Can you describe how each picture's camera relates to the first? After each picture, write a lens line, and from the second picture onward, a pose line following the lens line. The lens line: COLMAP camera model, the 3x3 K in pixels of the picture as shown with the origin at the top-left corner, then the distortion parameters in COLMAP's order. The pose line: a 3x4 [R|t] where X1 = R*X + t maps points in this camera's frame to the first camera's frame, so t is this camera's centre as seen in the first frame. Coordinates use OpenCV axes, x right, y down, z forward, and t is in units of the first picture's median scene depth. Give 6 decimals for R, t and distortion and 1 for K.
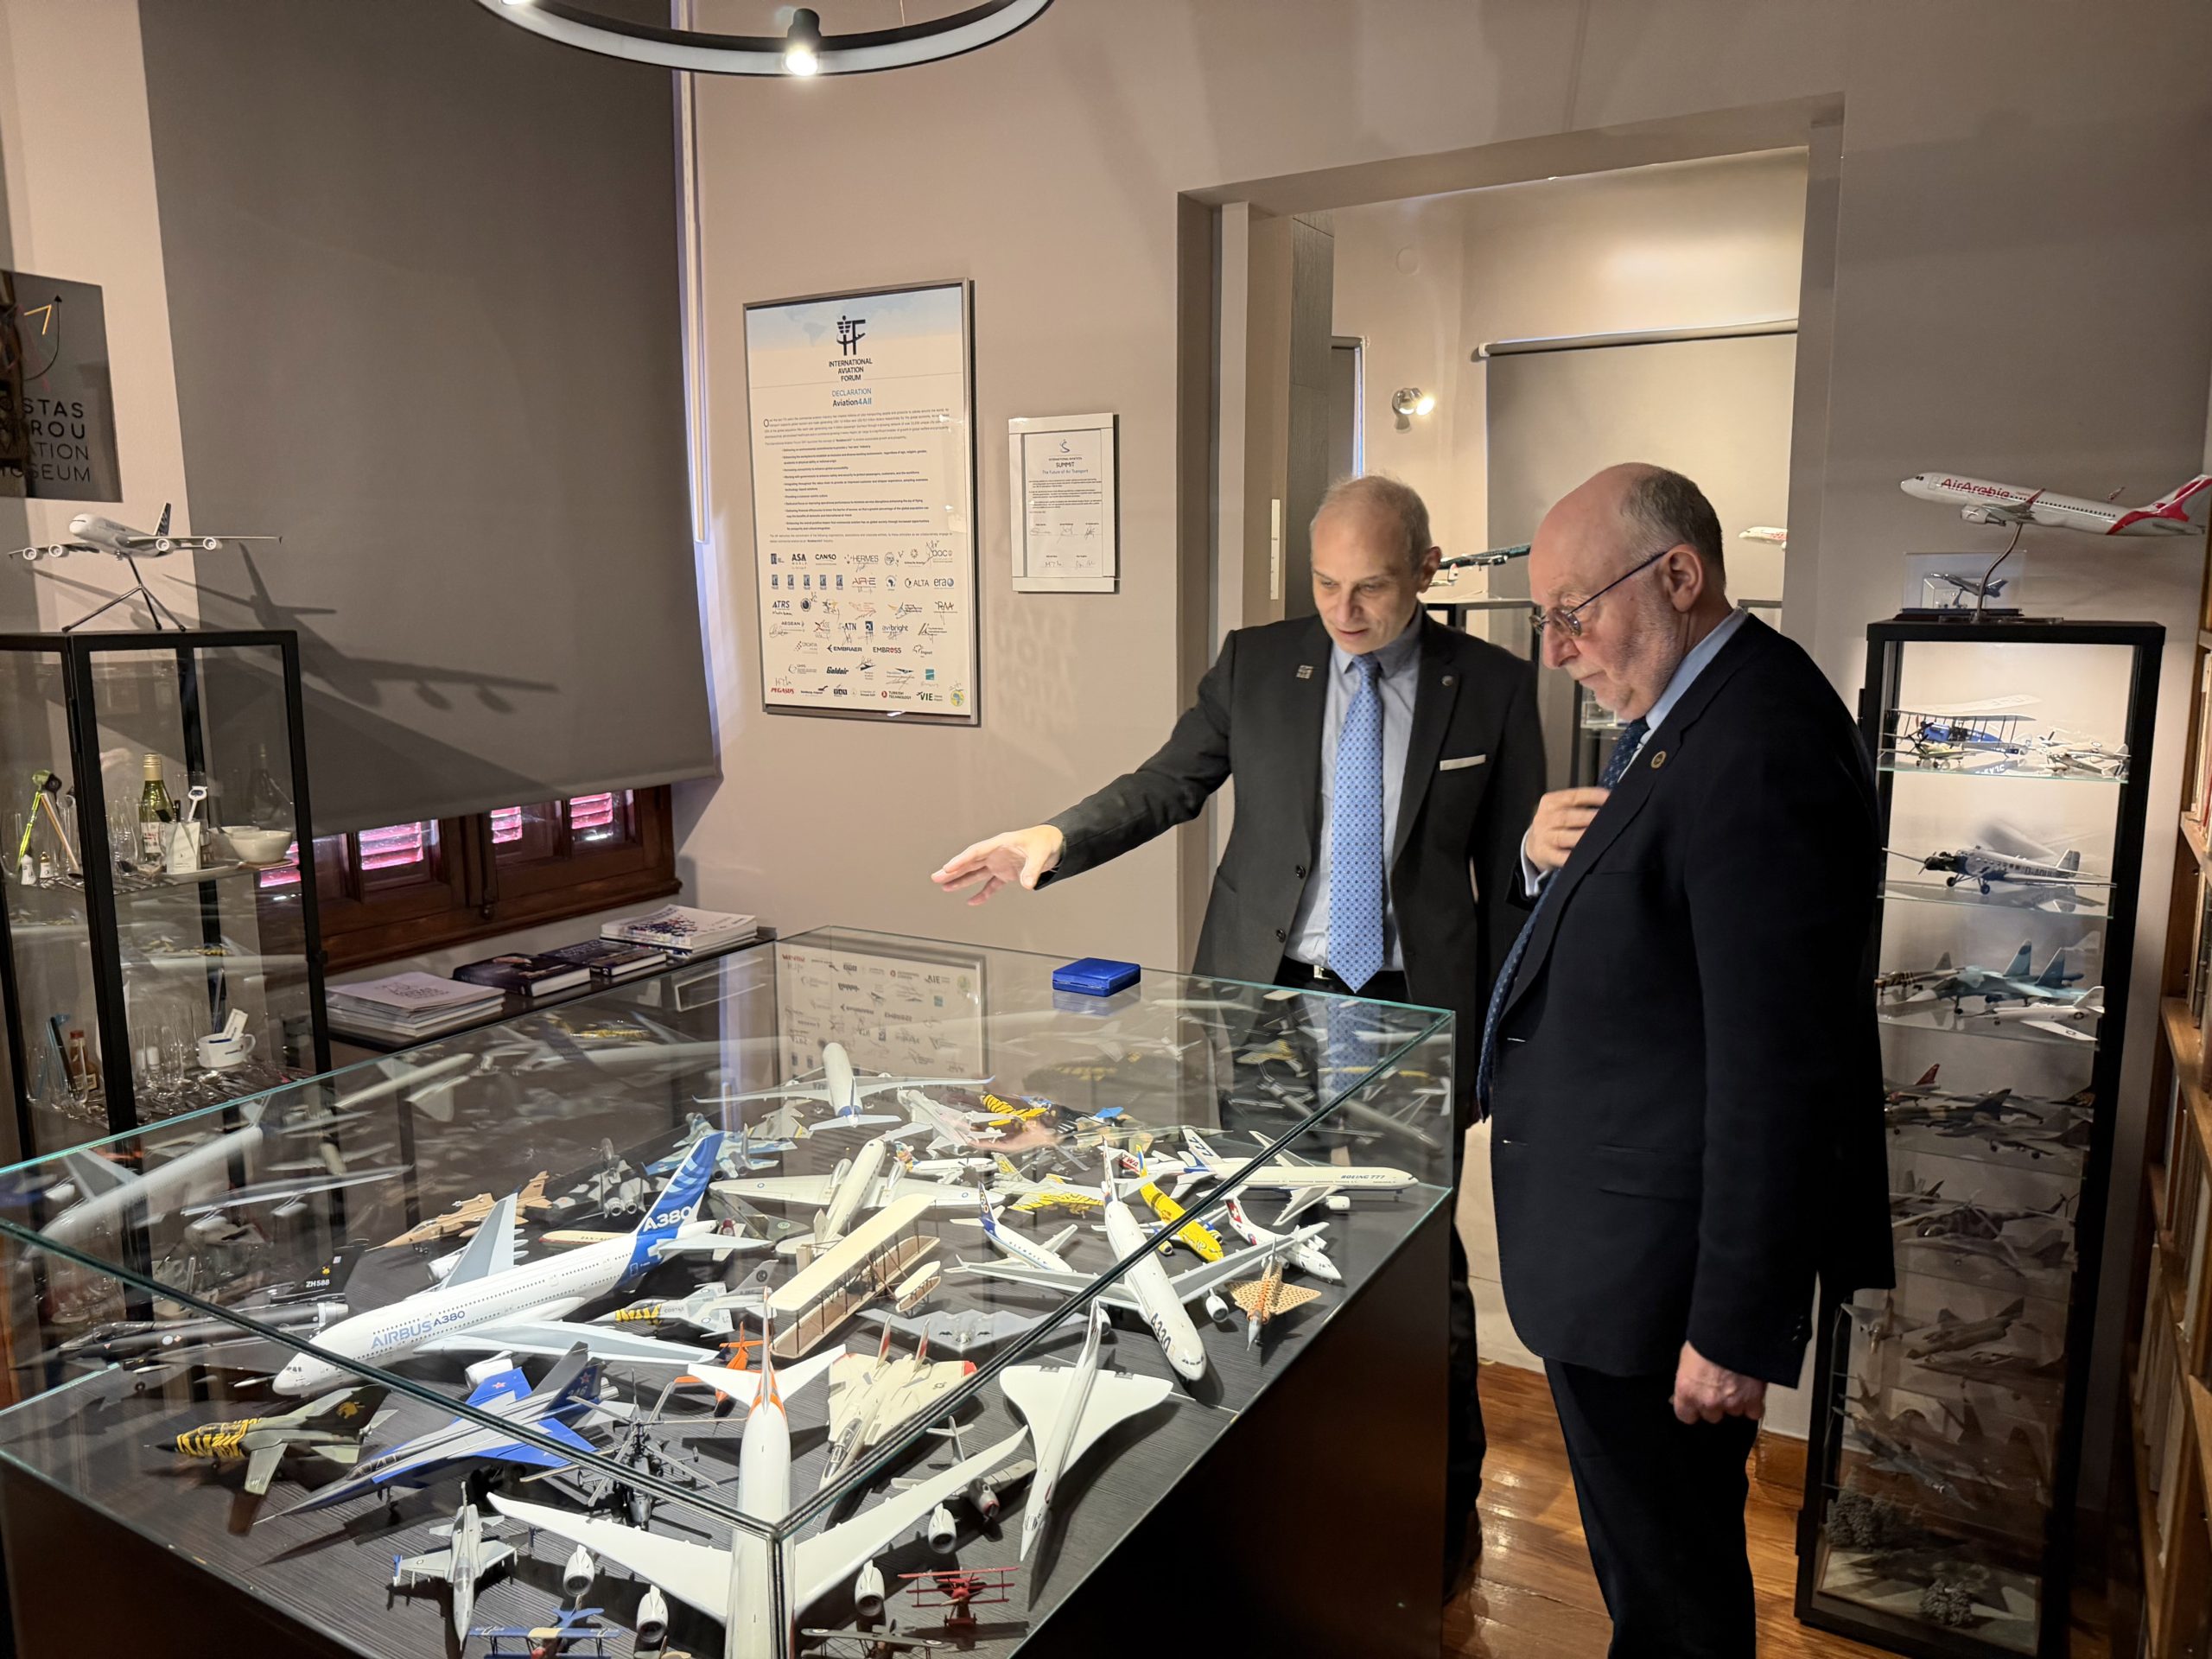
lens RADIAL K [[1546.6, 0, 1106.0], [0, 1546.6, 829.5], [0, 0, 1]] dist [0.030441, -0.076095]
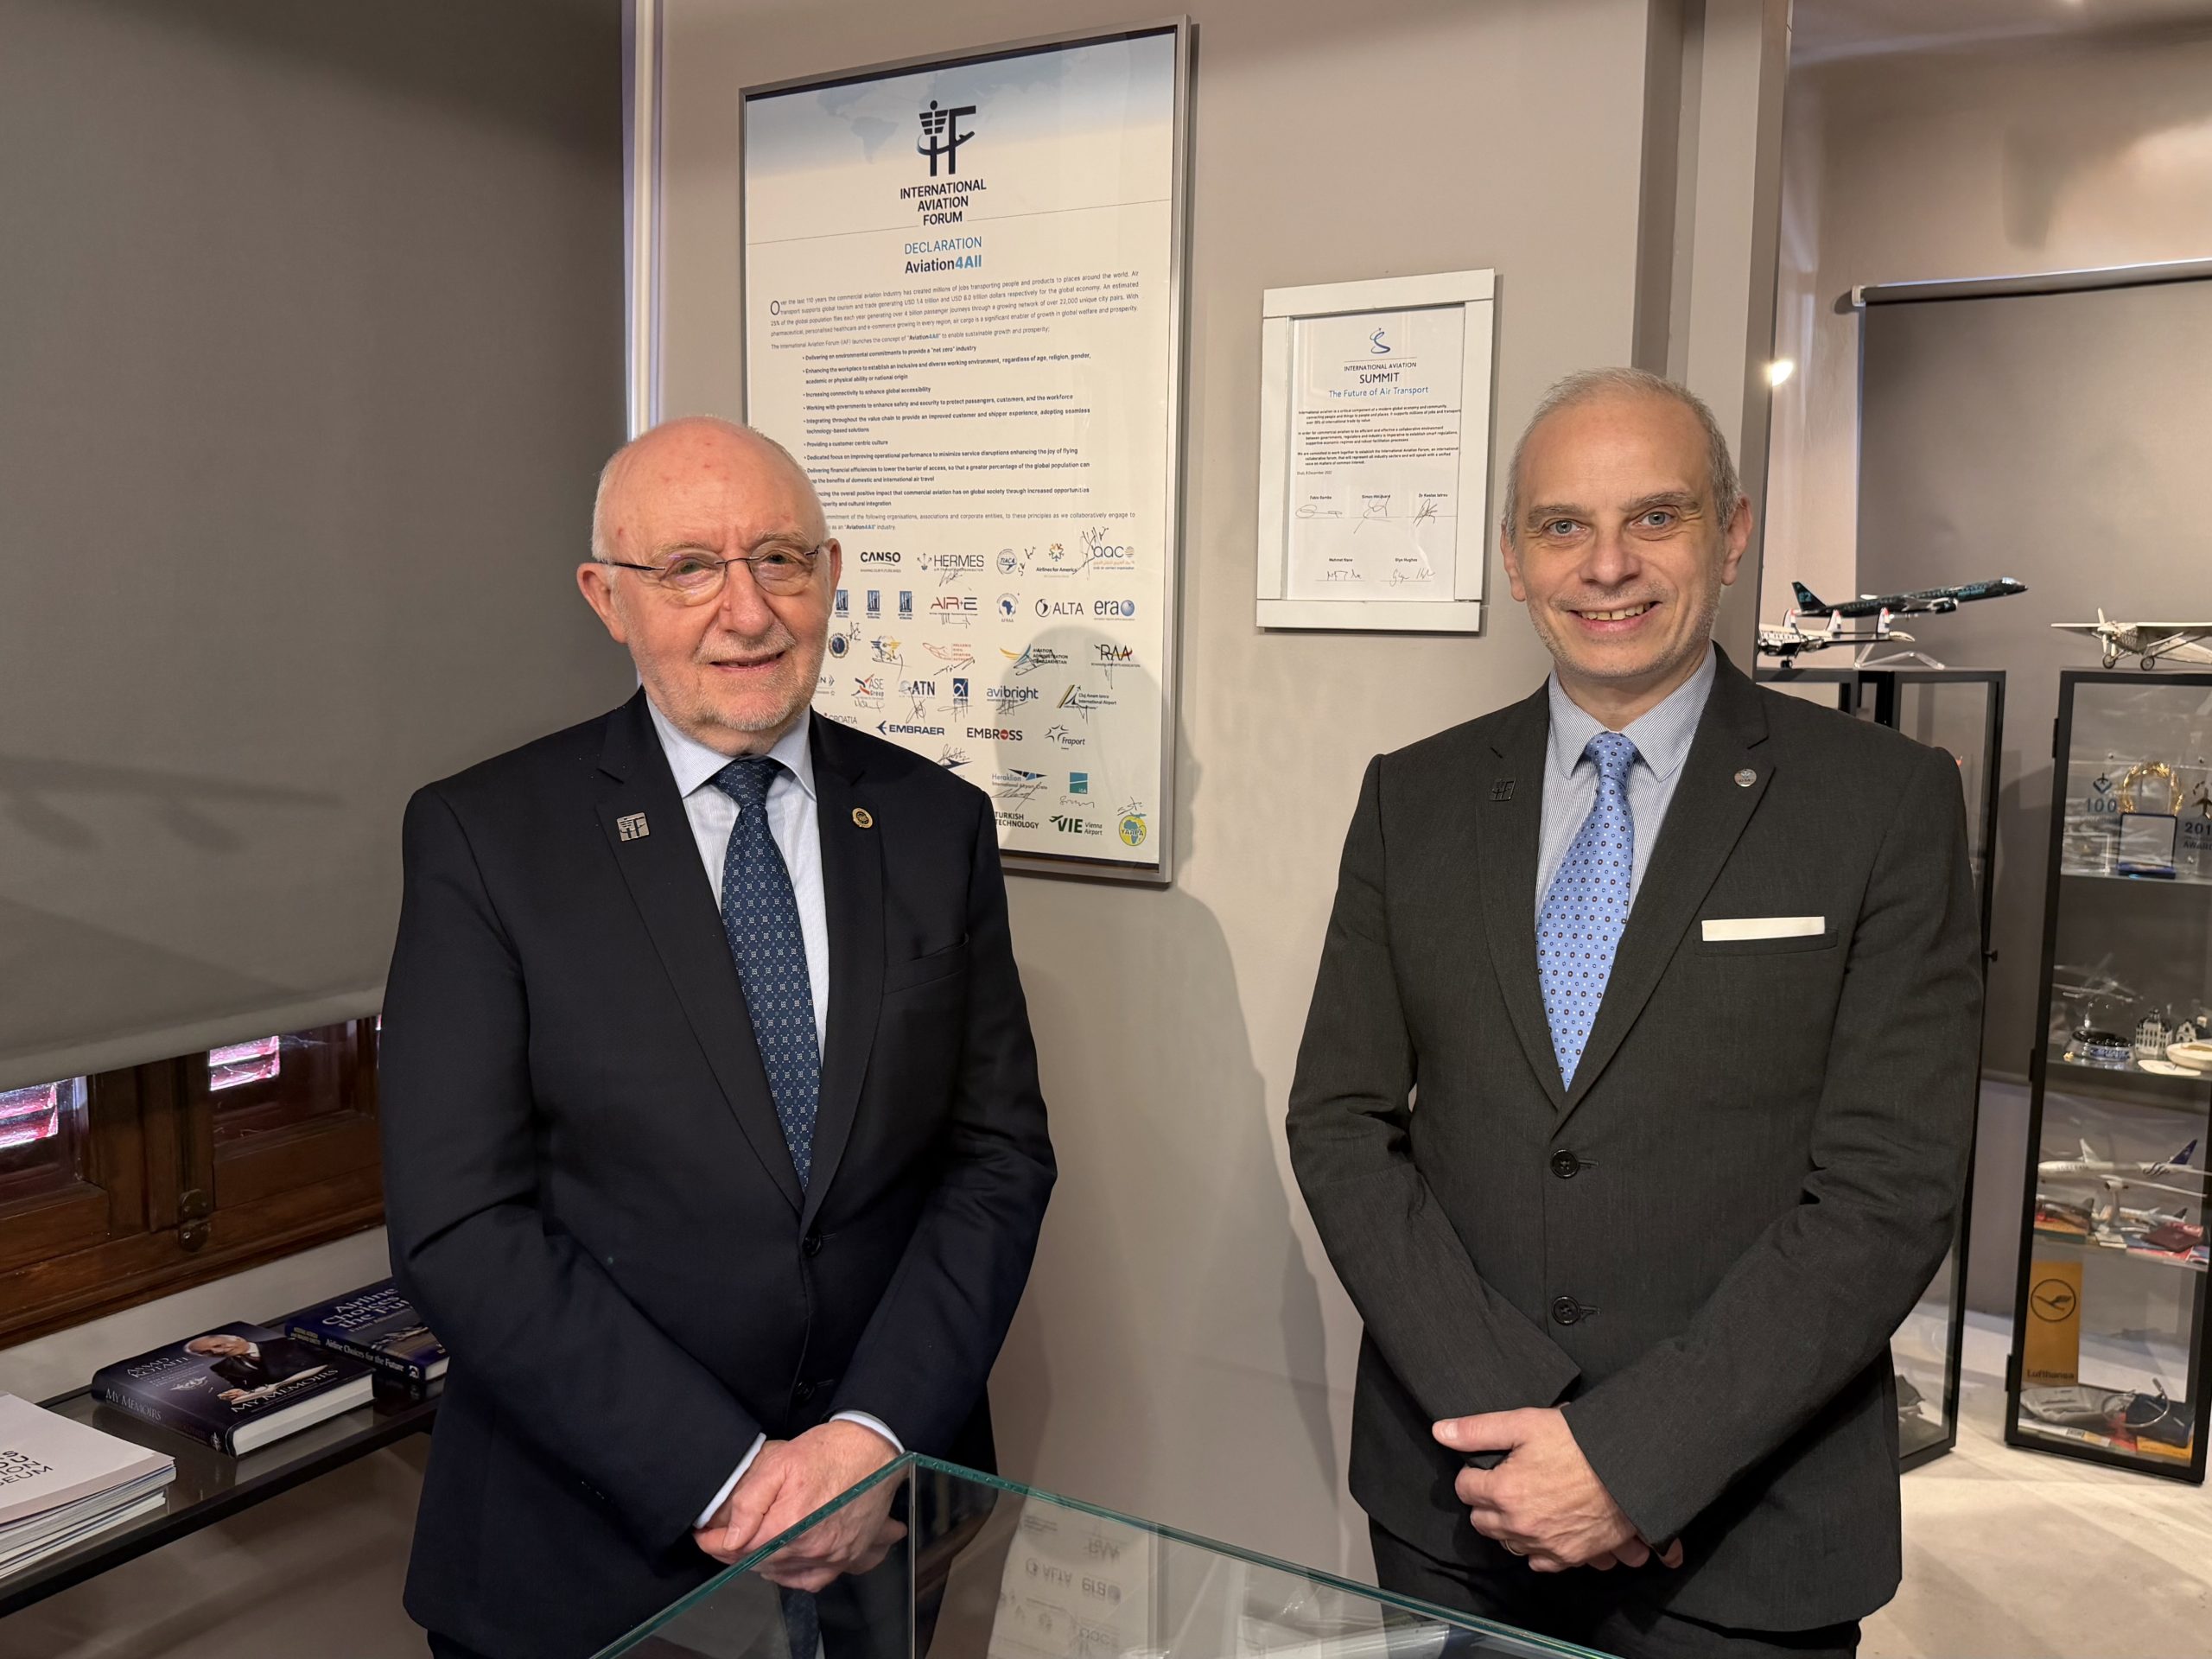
lens RADIAL K [[1546.6, 0, 1106.0], [0, 1546.6, 829.5], [0, 0, 1]] dist [0.030441, -0.076095]
pose [[0.999201, 0.022455, 0.033055, -0.122171], [-0.020943, 0.998749, -0.045407, -0.061447], [-0.034034, 0.044678, 0.998422, 0.482777]]
